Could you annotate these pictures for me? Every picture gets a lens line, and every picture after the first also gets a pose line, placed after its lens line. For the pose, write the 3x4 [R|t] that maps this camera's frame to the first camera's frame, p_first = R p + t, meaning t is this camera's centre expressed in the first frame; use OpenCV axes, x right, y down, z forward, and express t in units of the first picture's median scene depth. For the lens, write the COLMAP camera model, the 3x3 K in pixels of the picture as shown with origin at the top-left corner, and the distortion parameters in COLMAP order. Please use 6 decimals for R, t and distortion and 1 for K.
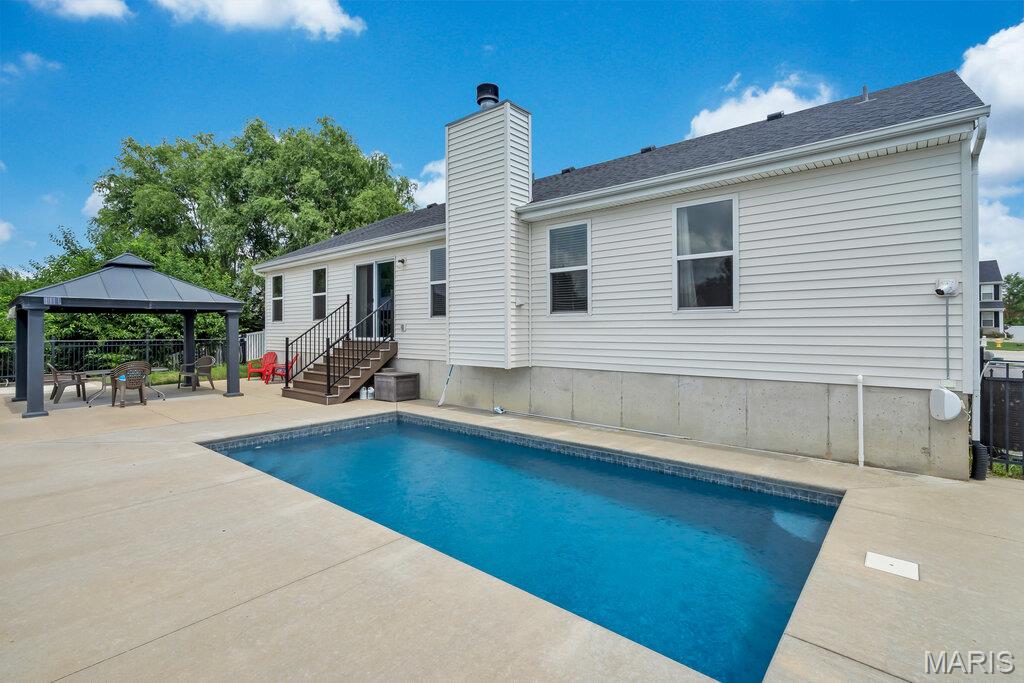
lens RADIAL K [[470.5, 0, 508.4], [0, 470.5, 340.0], [0, 0, 1]] dist [-0.001443, 0.000030]
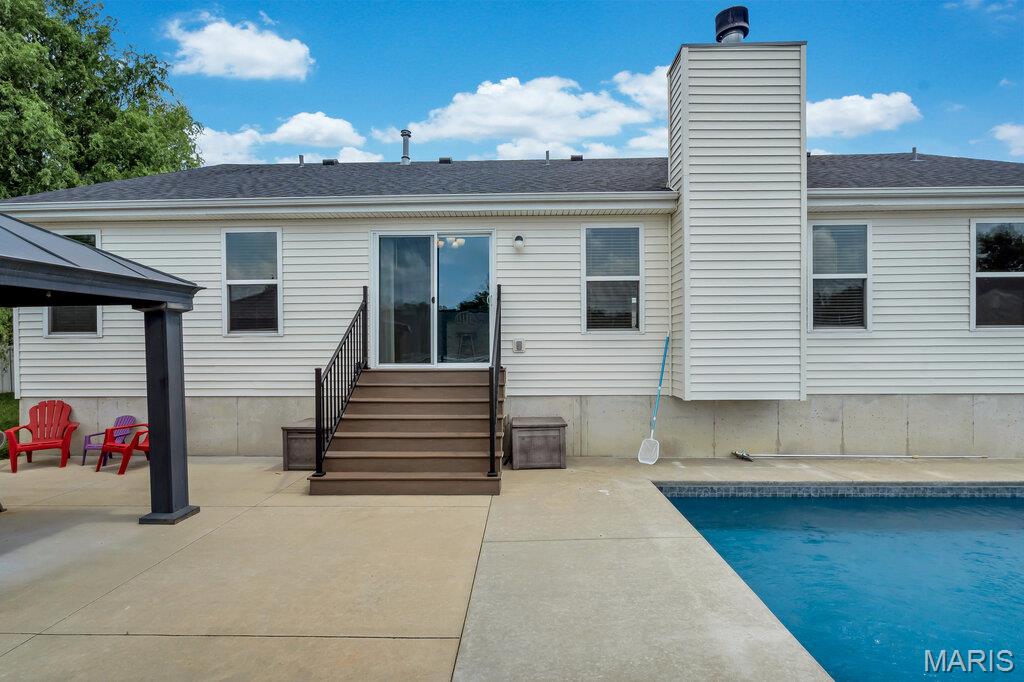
lens RADIAL K [[467.9, 0, 513.1], [0, 467.9, 364.1], [0, 0, 1]] dist [0.004434, 0.000710]
pose [[0.776622, -0.020796, 0.629623, -0.745968], [0.018012, 0.999779, 0.010804, -0.011629], [-0.629709, 0.002950, 0.776825, 0.629666]]
